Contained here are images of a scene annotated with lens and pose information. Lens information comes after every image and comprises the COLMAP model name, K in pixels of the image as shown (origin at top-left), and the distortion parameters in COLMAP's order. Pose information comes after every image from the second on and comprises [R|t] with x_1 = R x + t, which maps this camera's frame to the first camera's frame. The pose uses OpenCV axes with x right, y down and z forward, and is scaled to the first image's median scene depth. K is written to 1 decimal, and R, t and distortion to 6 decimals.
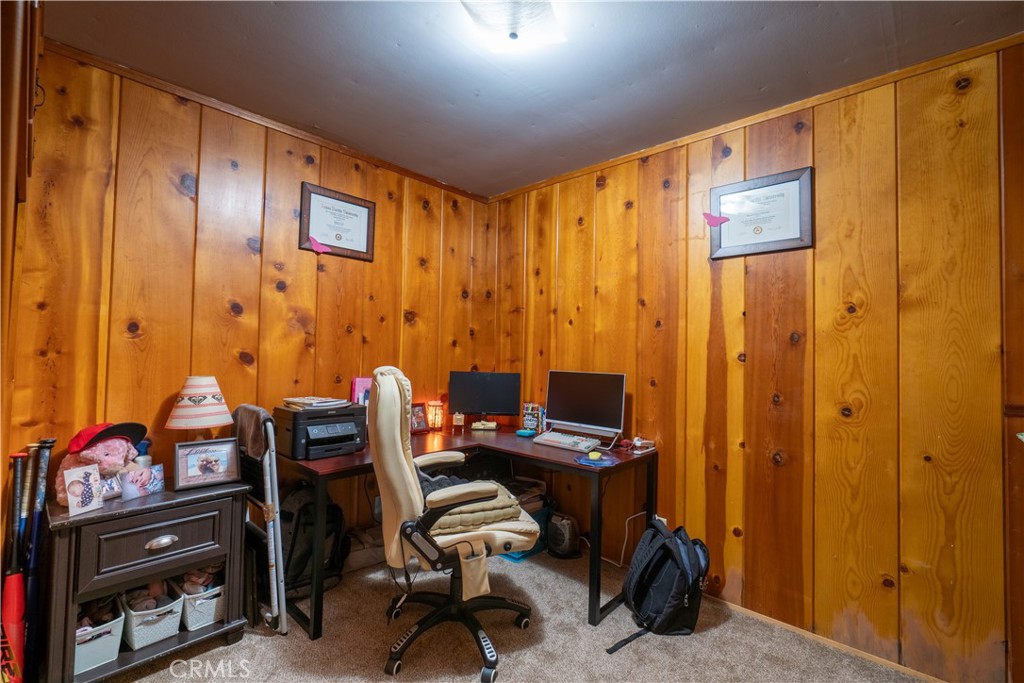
lens RADIAL K [[442.7, 0, 511.4], [0, 442.7, 343.2], [0, 0, 1]] dist [0.000654, 0.000176]
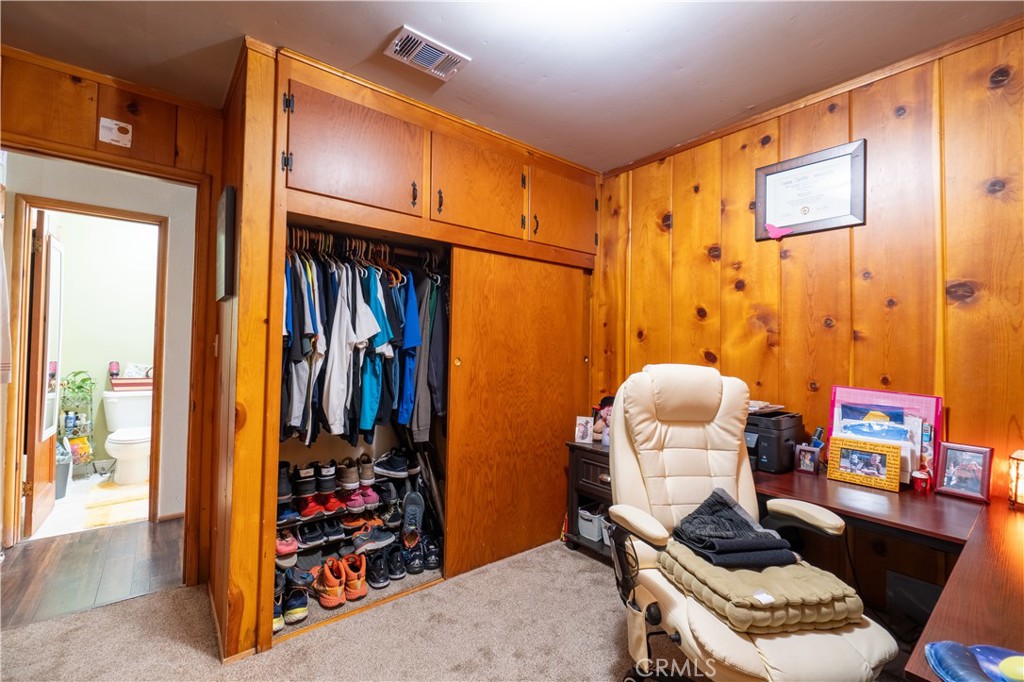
lens RADIAL K [[442.7, 0, 512.3], [0, 442.7, 339.7], [0, 0, 1]] dist [0.000654, 0.000176]
pose [[-0.139320, -0.034584, -0.989643, 0.511010], [0.004745, 0.999355, -0.035592, 0.024518], [0.990236, -0.009654, -0.139066, 0.620022]]
